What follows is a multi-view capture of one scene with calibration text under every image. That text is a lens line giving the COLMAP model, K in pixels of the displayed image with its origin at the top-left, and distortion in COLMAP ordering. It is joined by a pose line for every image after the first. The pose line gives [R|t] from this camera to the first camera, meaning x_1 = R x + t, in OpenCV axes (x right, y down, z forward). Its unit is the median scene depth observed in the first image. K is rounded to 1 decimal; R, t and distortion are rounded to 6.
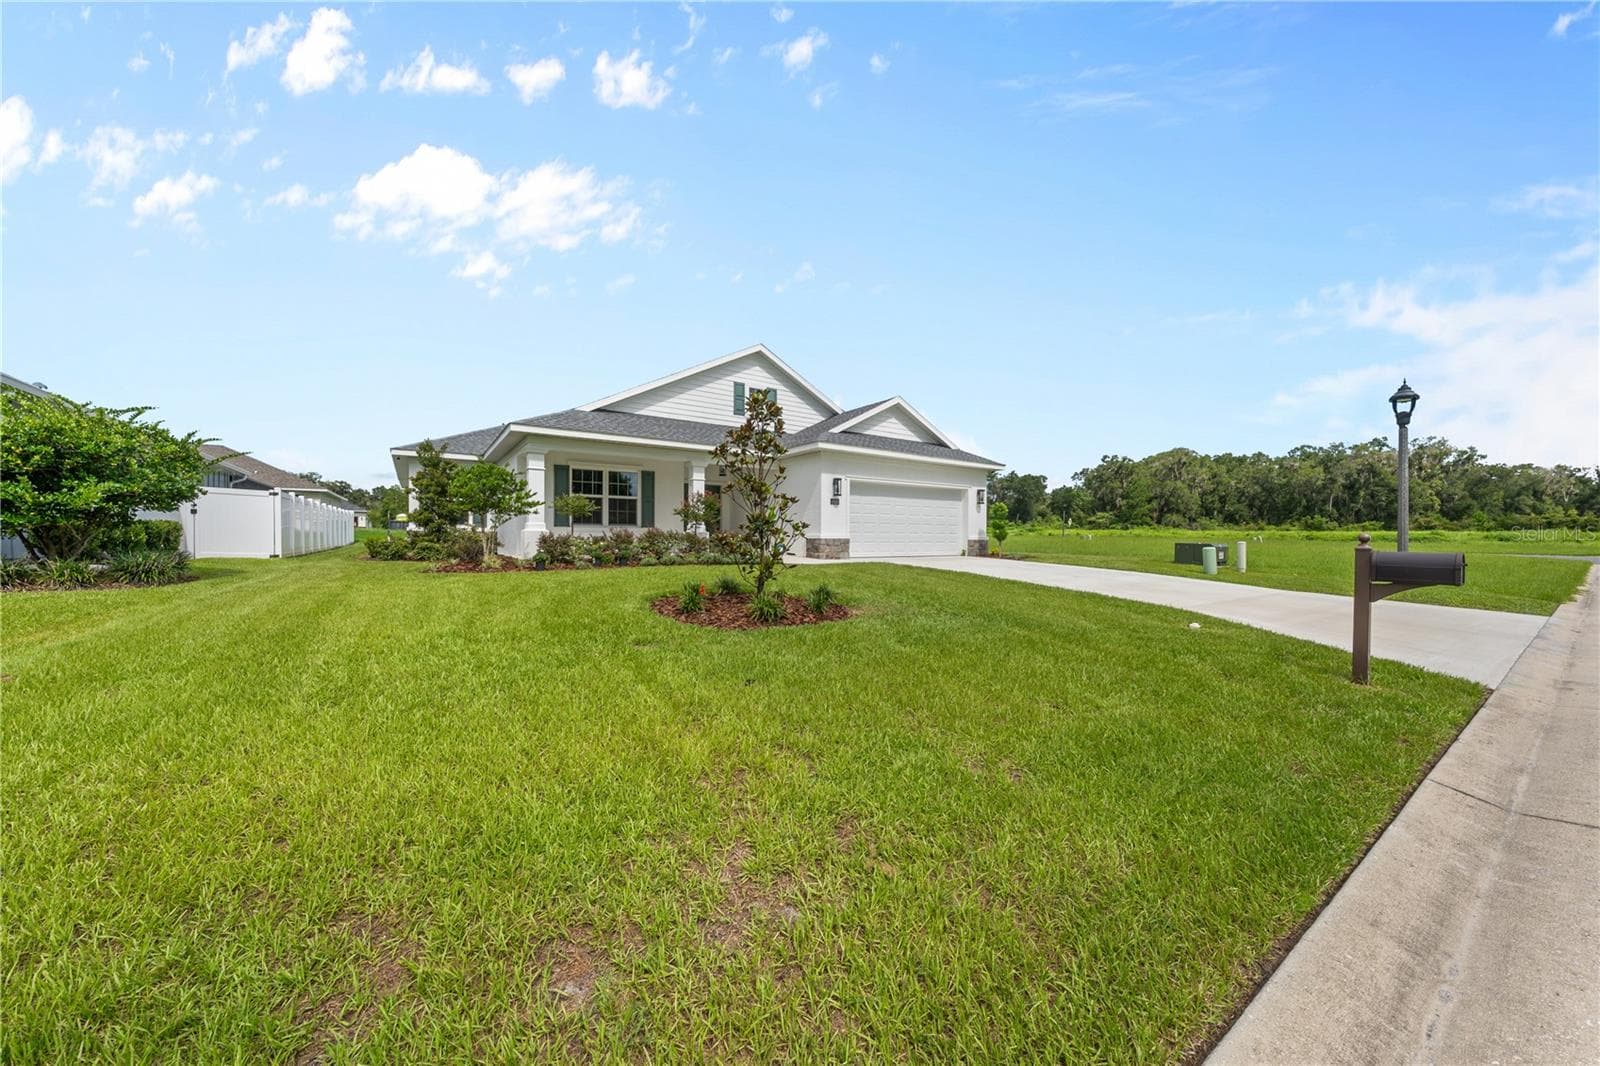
lens RADIAL K [[539.8, 0, 797.6], [0, 539.8, 533.3], [0, 0, 1]] dist [0.000559, 0.000314]
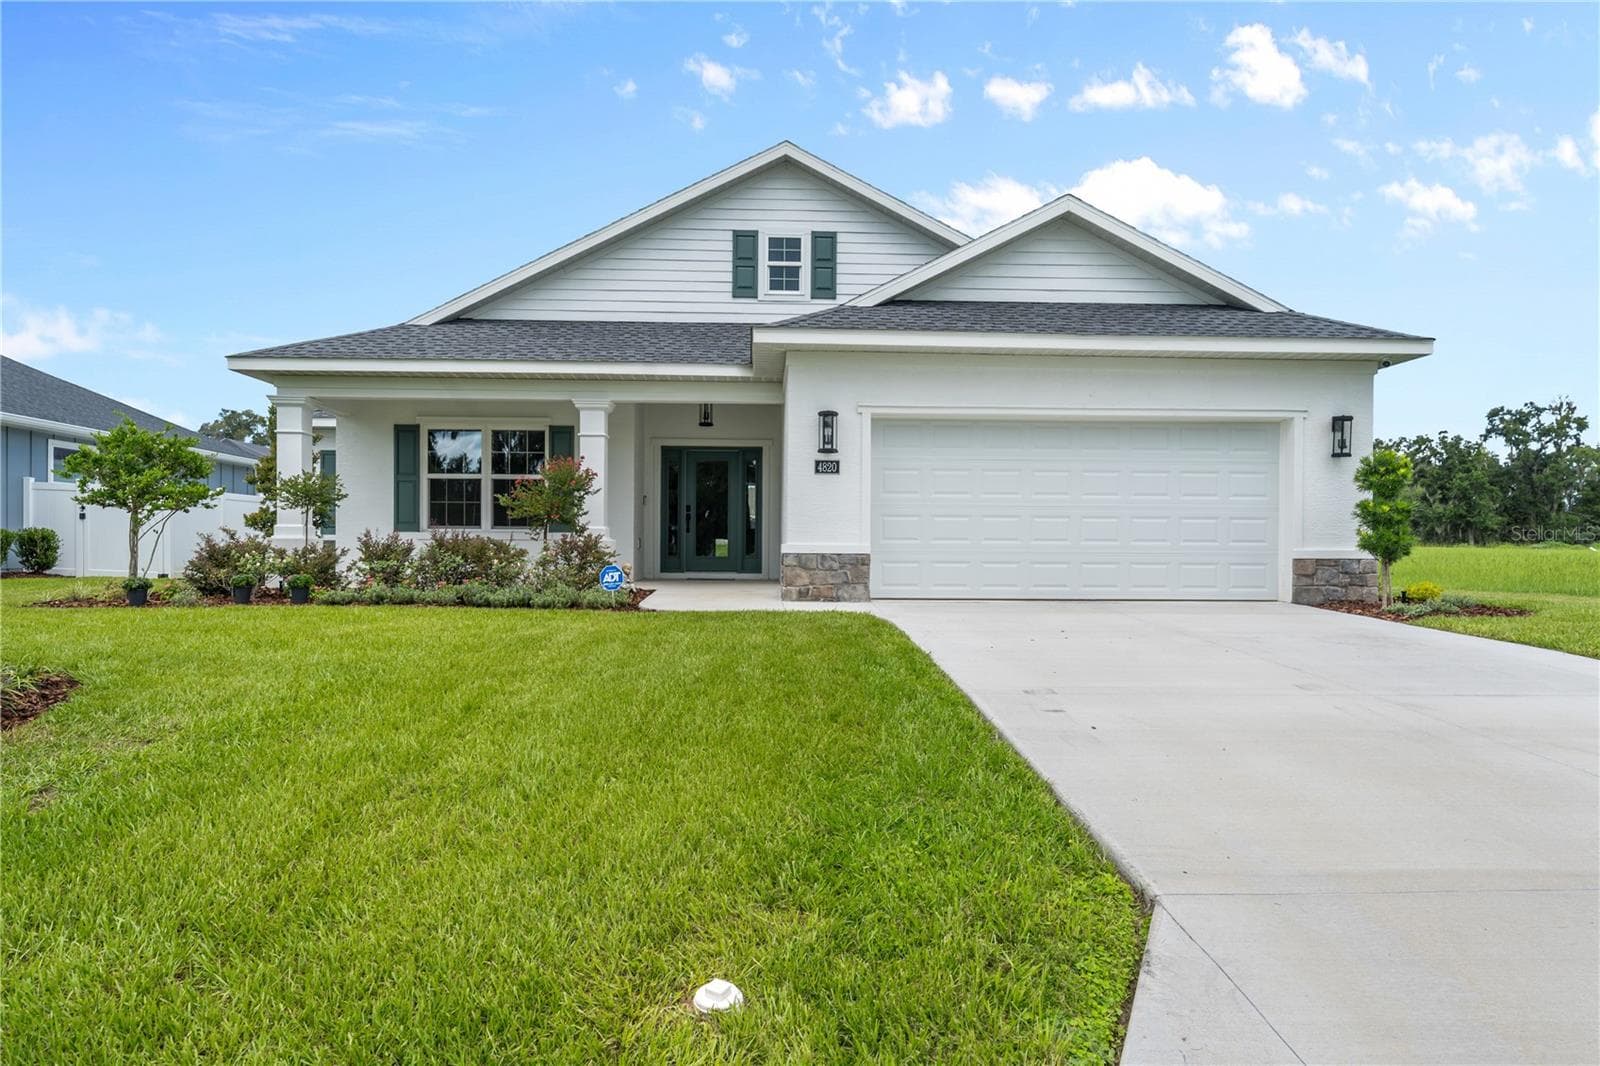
lens RADIAL K [[955.4, 0, 802.8], [0, 955.4, 536.8], [0, 0, 1]] dist [0.003949, 0.001581]
pose [[0.851881, -0.006940, -0.523689, 0.385759], [0.002569, 0.999956, -0.009072, 0.002952], [0.523729, 0.006383, 0.851861, 0.301516]]
